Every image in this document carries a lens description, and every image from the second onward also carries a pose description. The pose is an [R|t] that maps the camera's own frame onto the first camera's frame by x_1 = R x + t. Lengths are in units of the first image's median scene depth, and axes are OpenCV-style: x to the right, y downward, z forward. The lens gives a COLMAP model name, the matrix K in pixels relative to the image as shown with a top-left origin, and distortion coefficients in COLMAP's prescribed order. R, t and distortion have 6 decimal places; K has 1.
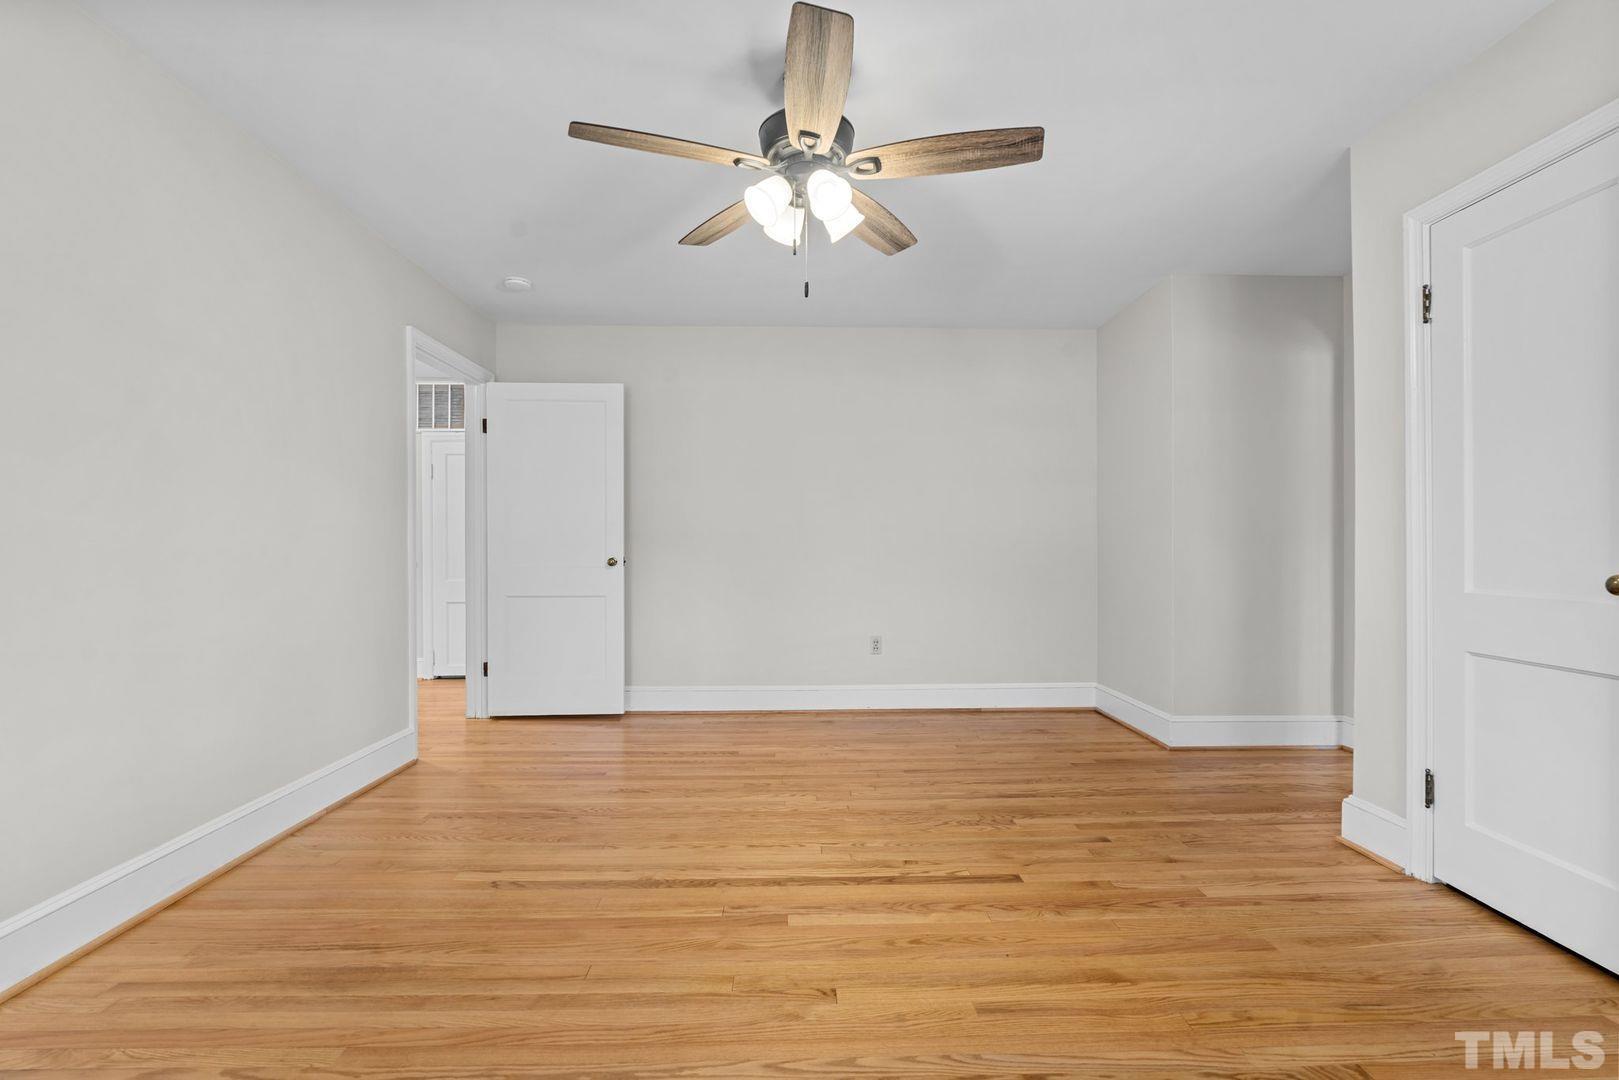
lens RADIAL K [[715.3, 0, 809.8], [0, 715.3, 550.4], [0, 0, 1]] dist [-0.006804, 0.000594]
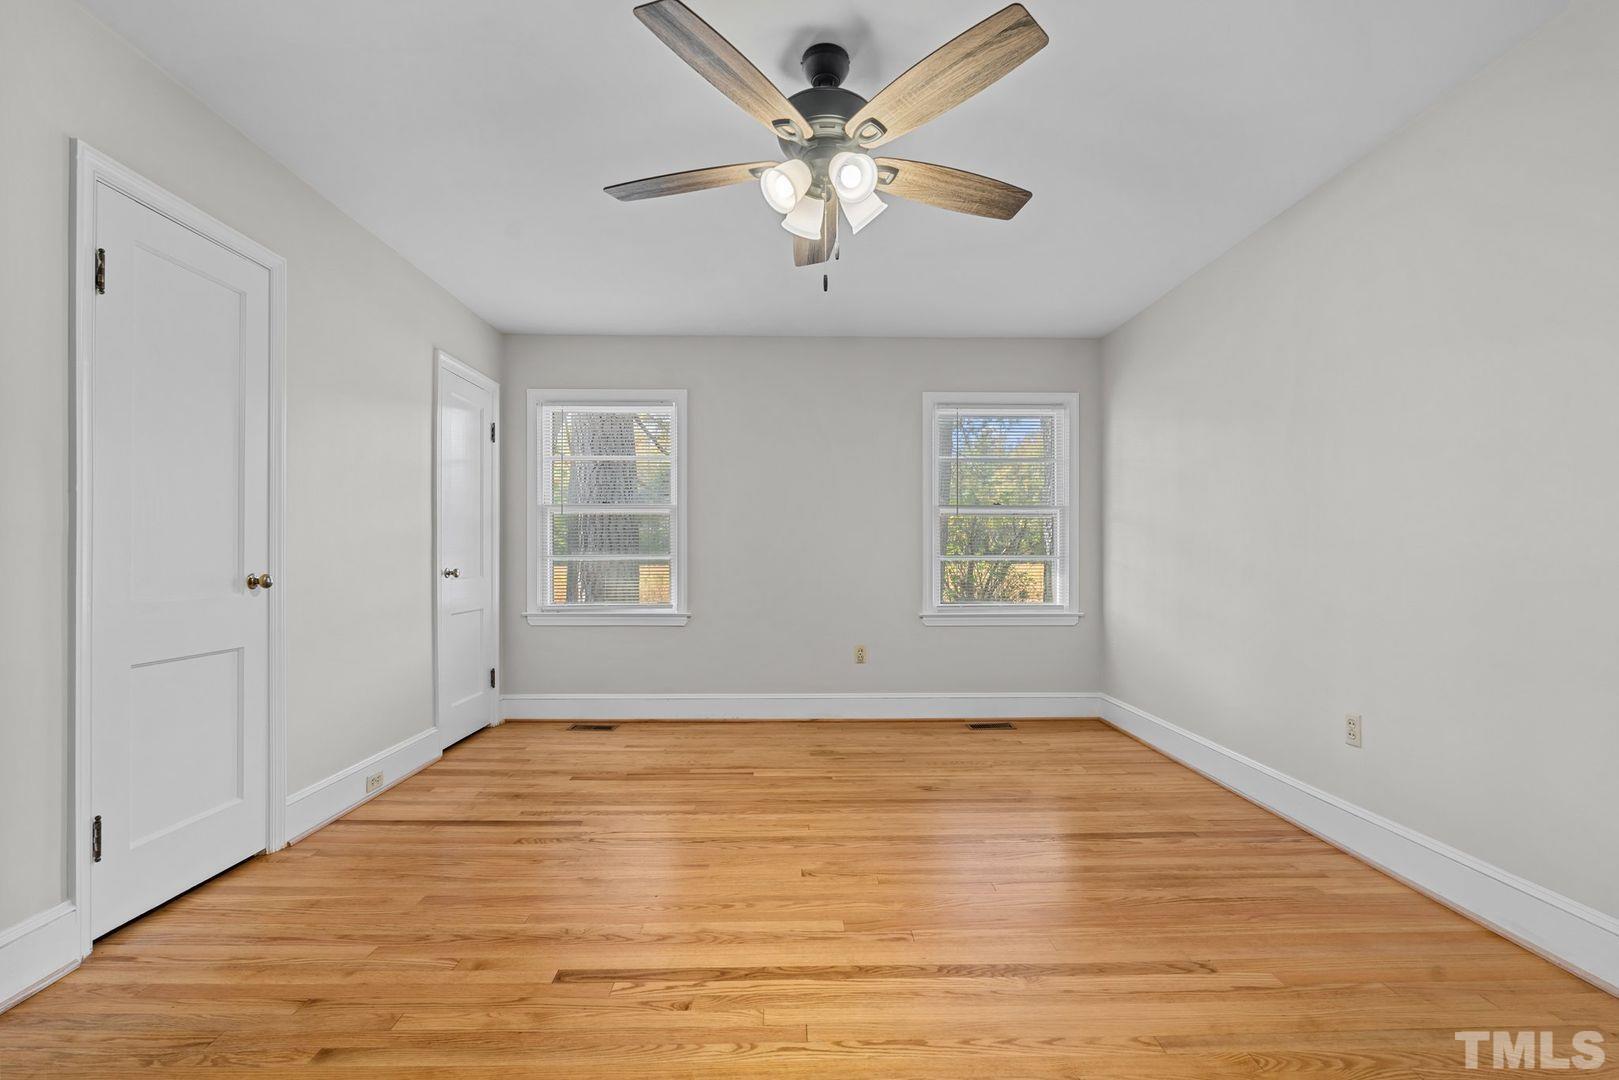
lens RADIAL K [[699.1, 0, 818.4], [0, 699.1, 557.8], [0, 0, 1]] dist [-0.007967, 0.000277]
pose [[-0.999923, -0.001357, -0.012366, 0.015807], [-0.001483, 0.999947, 0.010187, -0.010348], [0.012352, 0.010205, -0.999872, 1.742720]]
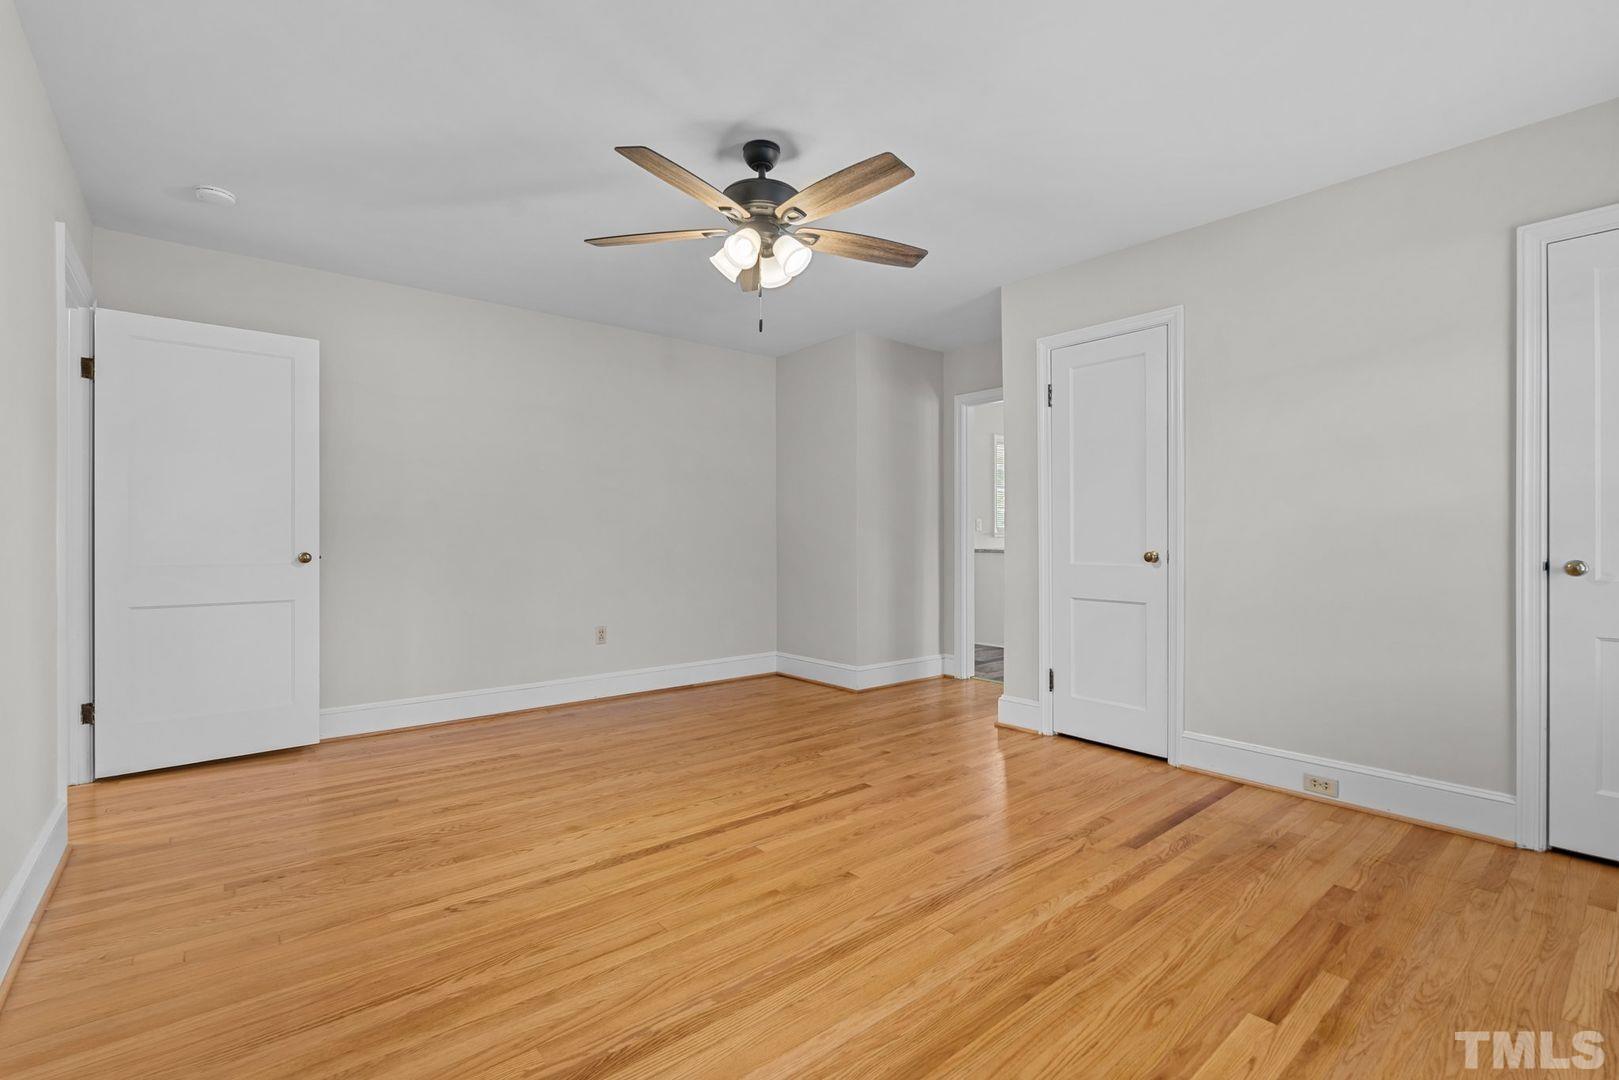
lens RADIAL K [[743.9, 0, 809.5], [0, 743.9, 540.0], [0, 0, 1]] dist [-0.006278, 0.000676]
pose [[0.781122, -0.002987, 0.624371, -0.656712], [0.004650, 0.999989, -0.001032, -0.001274], [-0.624361, 0.003709, 0.781127, -0.027834]]
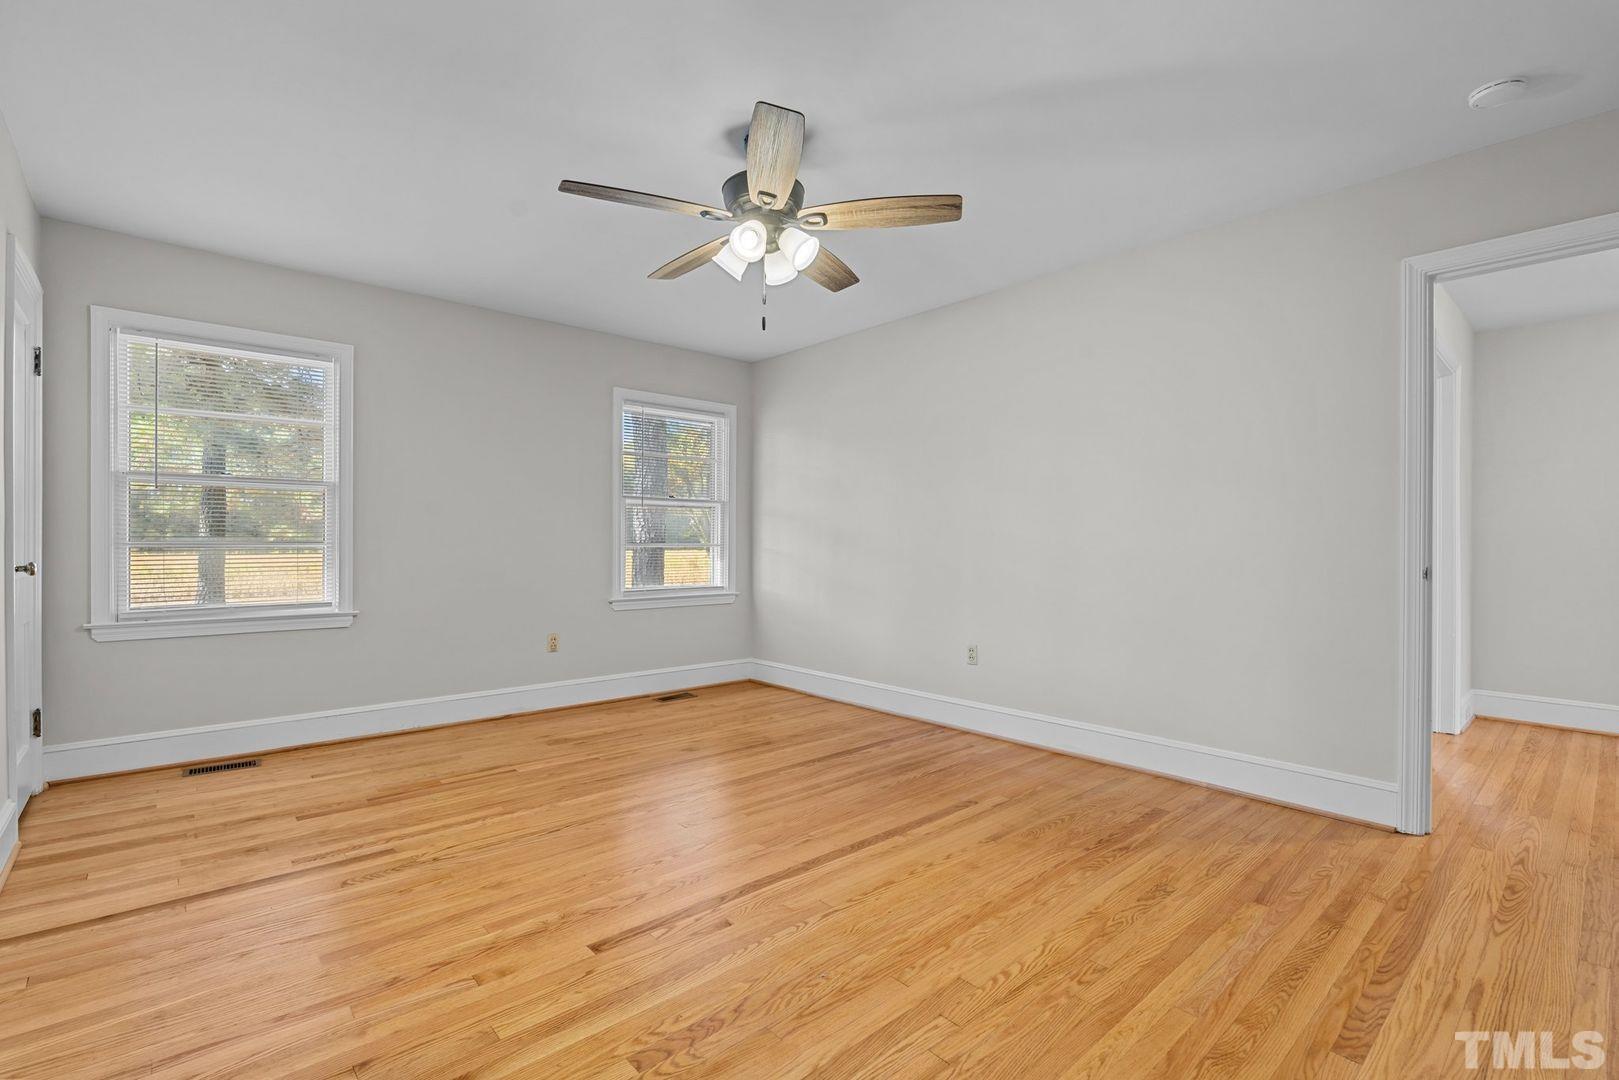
lens RADIAL K [[715.3, 0, 809.8], [0, 715.3, 550.4], [0, 0, 1]] dist [-0.006804, 0.000594]
pose [[-0.761209, 0.003352, -0.648498, 0.625960], [-0.009140, 0.999832, 0.015896, -0.015138], [0.648442, 0.018027, -0.761050, 1.754746]]
